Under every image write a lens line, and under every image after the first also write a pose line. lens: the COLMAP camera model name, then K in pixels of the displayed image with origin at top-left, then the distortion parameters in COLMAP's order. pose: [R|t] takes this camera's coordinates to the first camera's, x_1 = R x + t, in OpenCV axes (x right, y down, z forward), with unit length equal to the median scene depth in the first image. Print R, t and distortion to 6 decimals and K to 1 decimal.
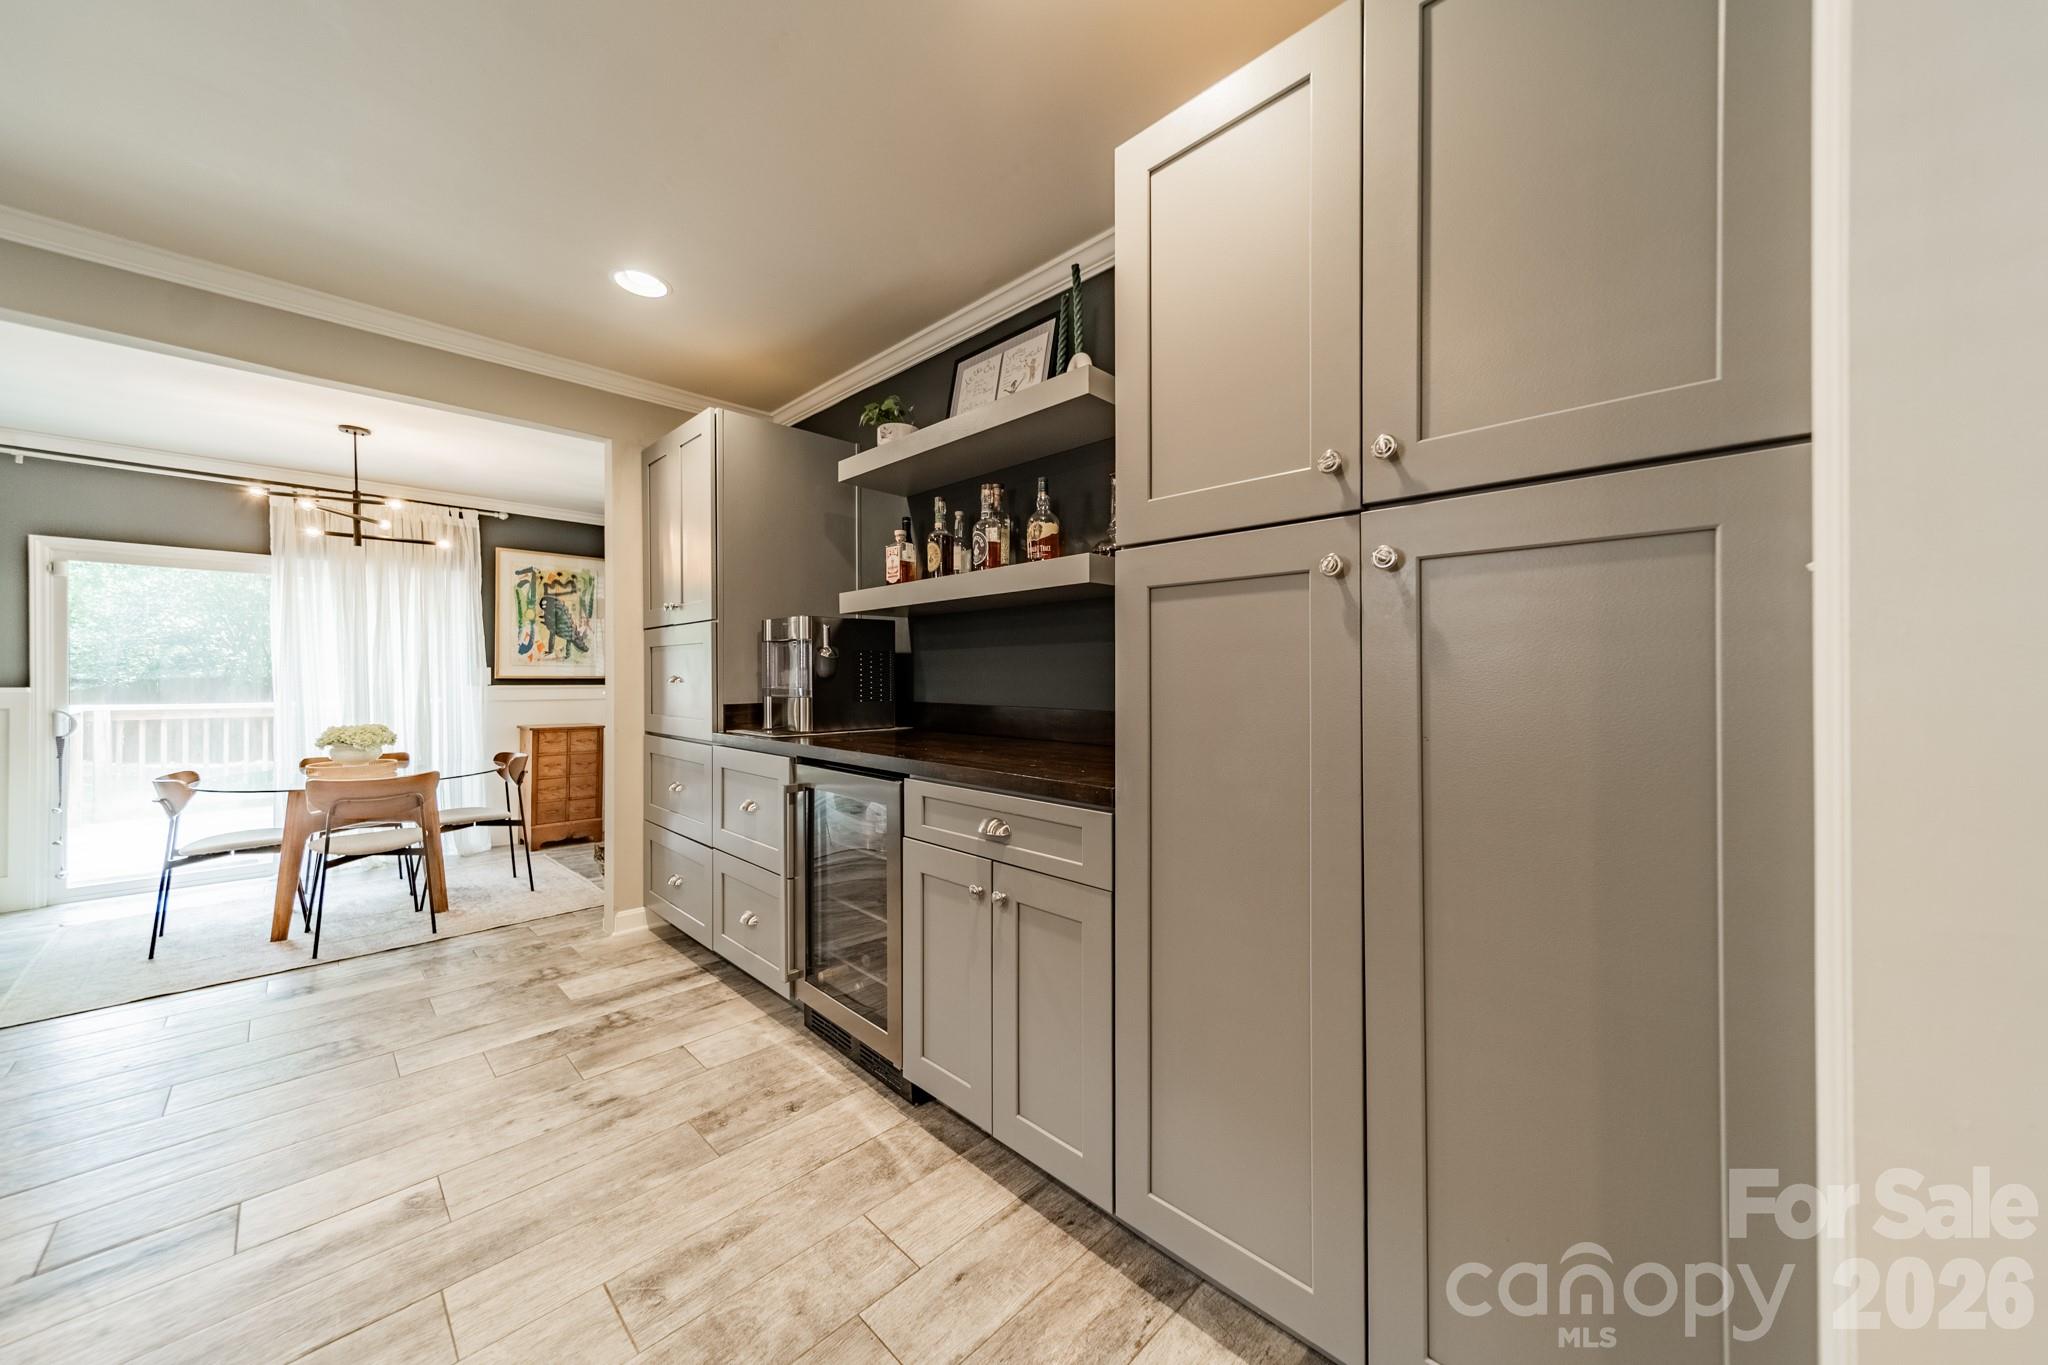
lens RADIAL K [[721.6, 0, 1041.8], [0, 721.6, 679.5], [0, 0, 1]] dist [0.007379, -0.000159]
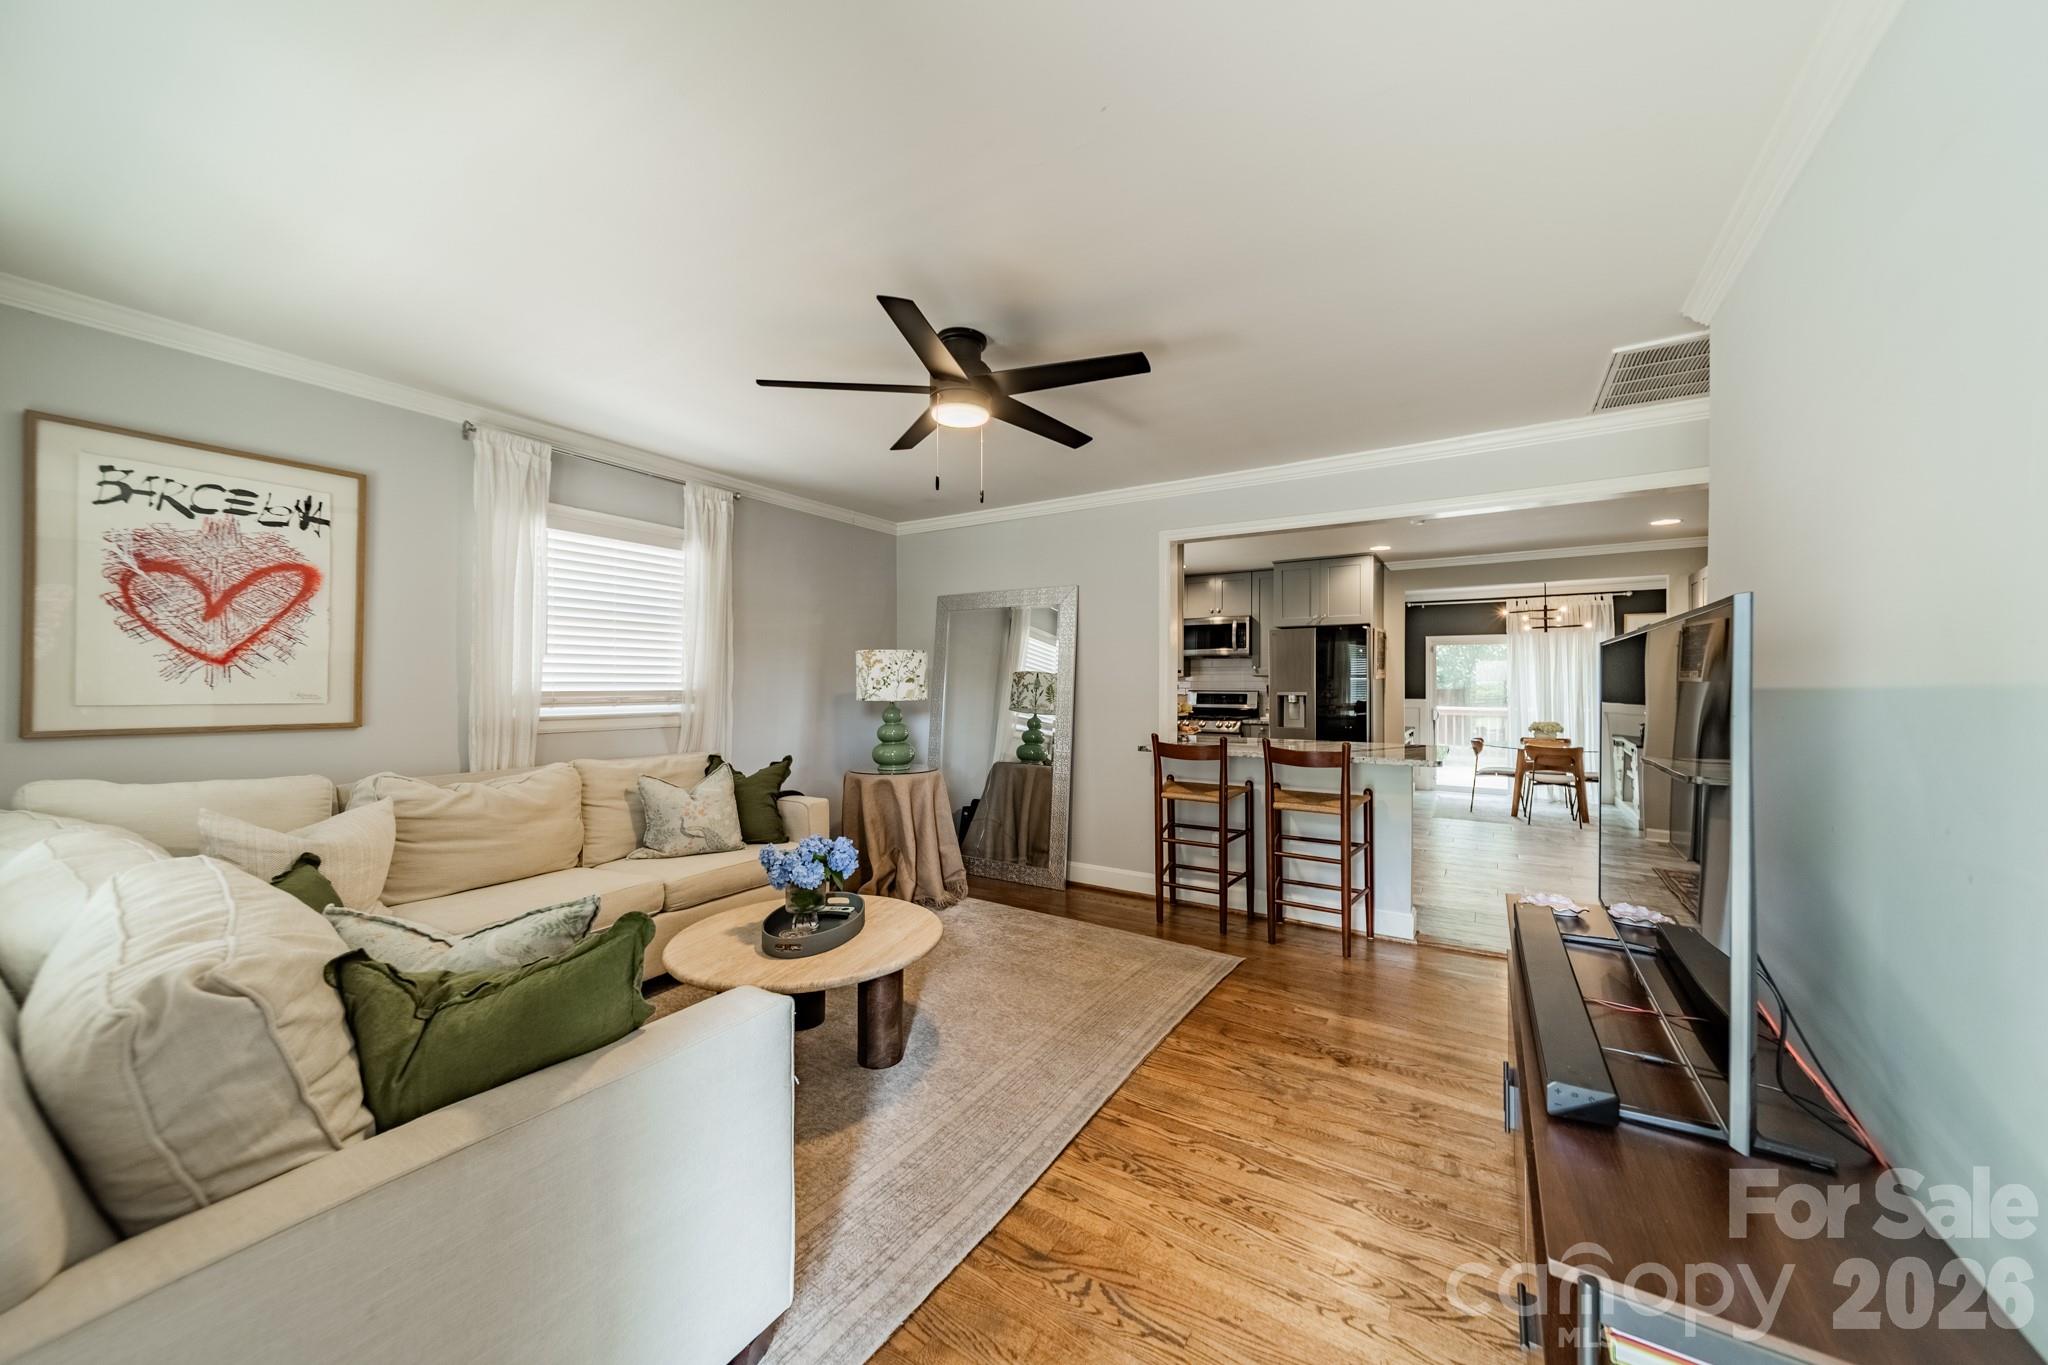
lens RADIAL K [[721.6, 0, 1035.9], [0, 721.6, 679.8], [0, 0, 1]] dist [0.007379, -0.000159]
pose [[0.203245, -0.007063, -0.979102, 0.997844], [-0.006541, 0.999942, -0.008572, -0.034711], [0.979106, 0.008147, 0.203187, -1.073164]]
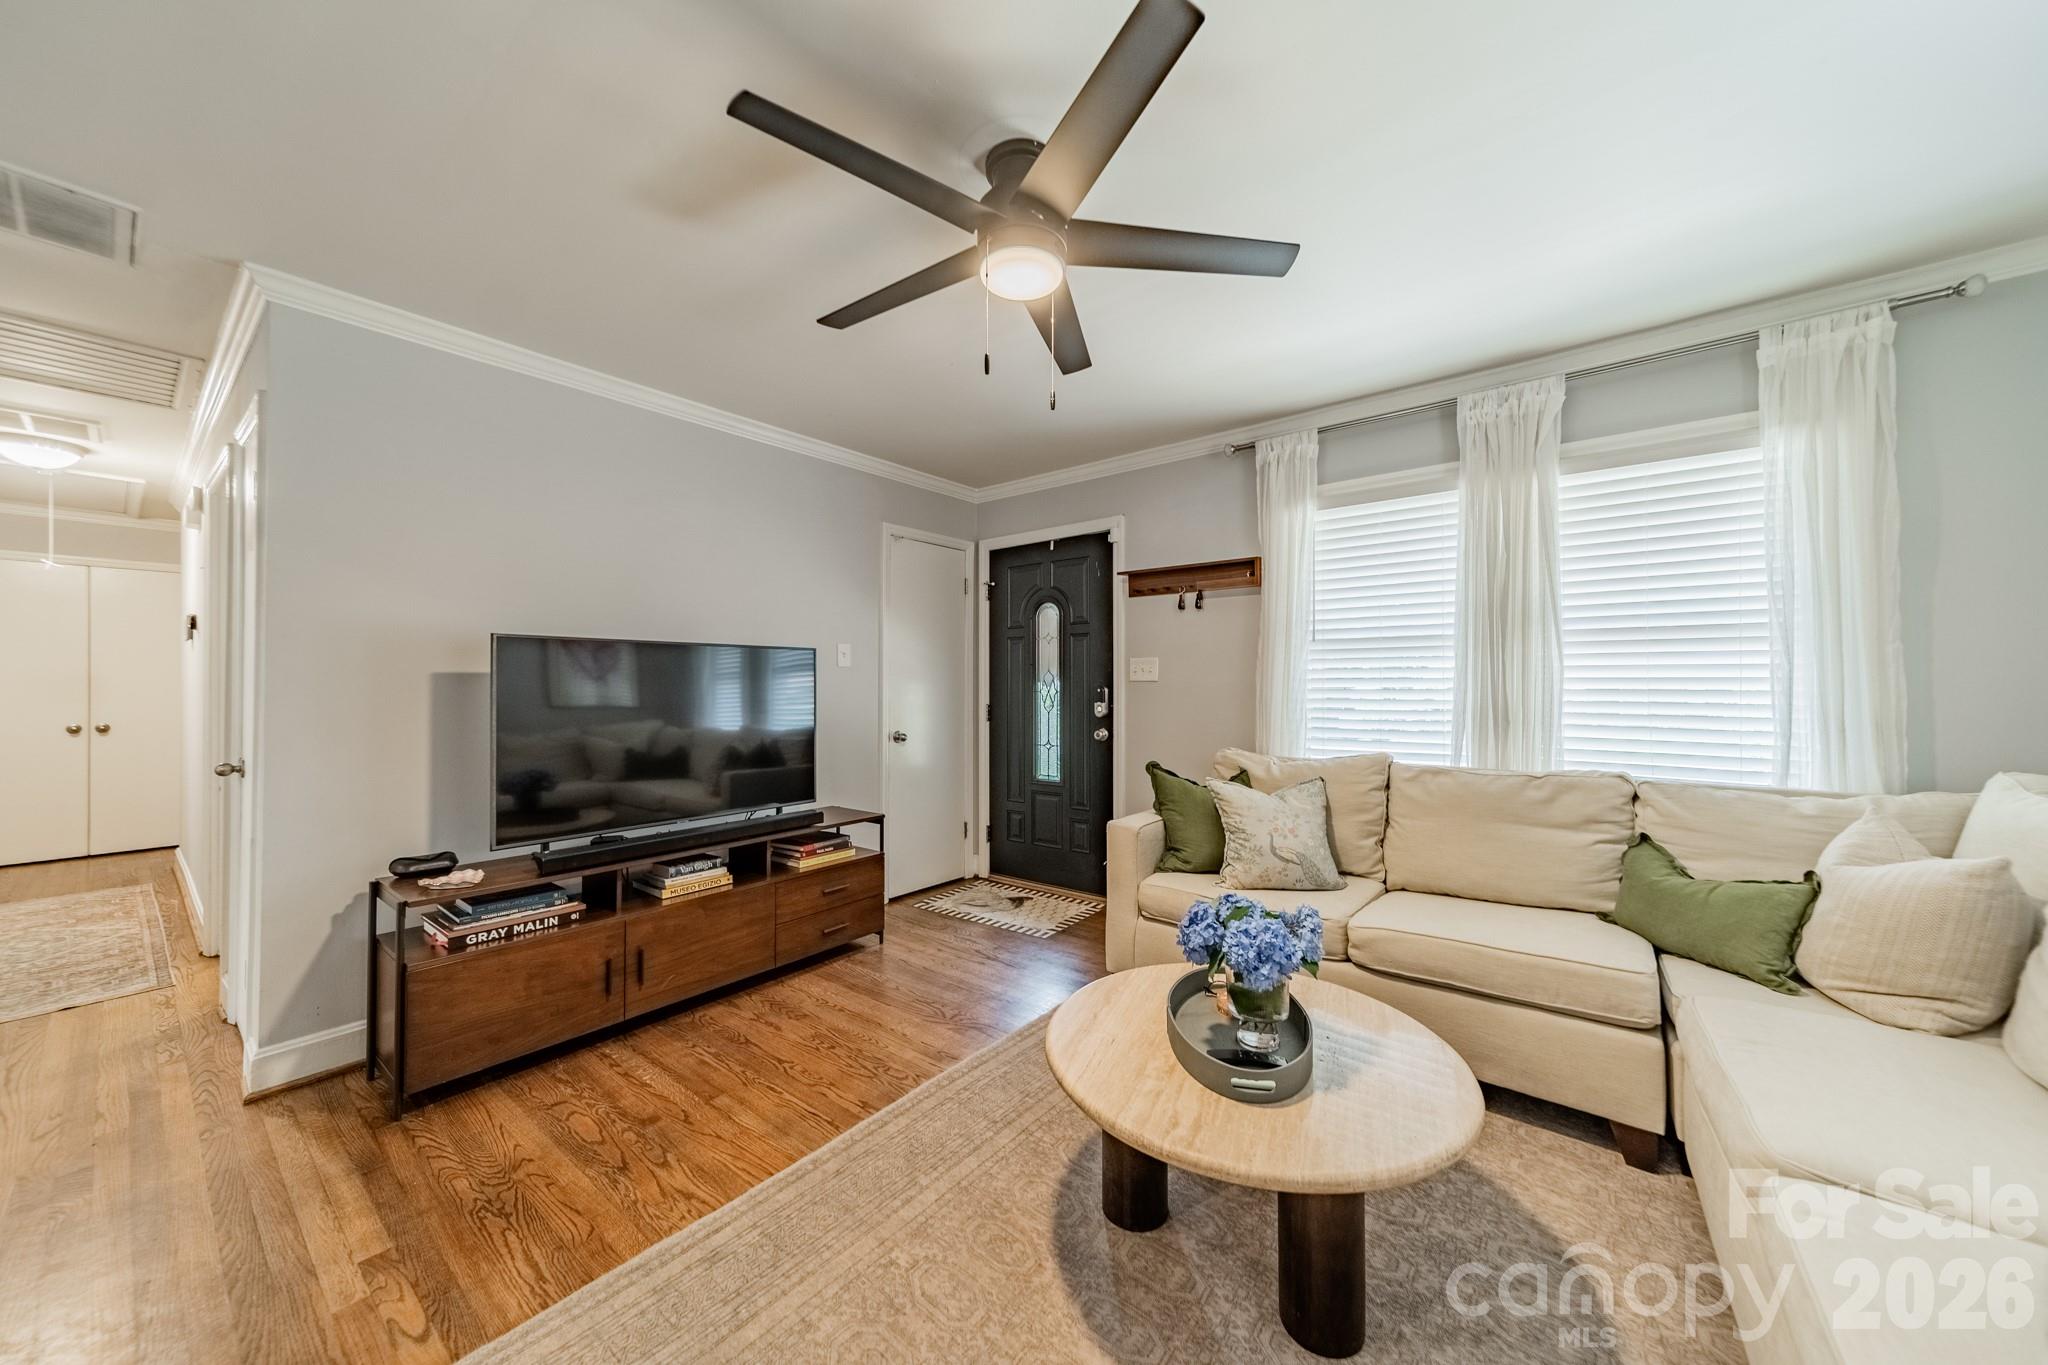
lens RADIAL K [[721.6, 0, 1040.1], [0, 721.6, 680.7], [0, 0, 1]] dist [0.007379, -0.000159]
pose [[-0.102092, 0.005462, 0.994760, -0.460512], [0.003985, 0.999979, -0.005082, -0.019300], [-0.994767, 0.003445, -0.102112, -0.939930]]
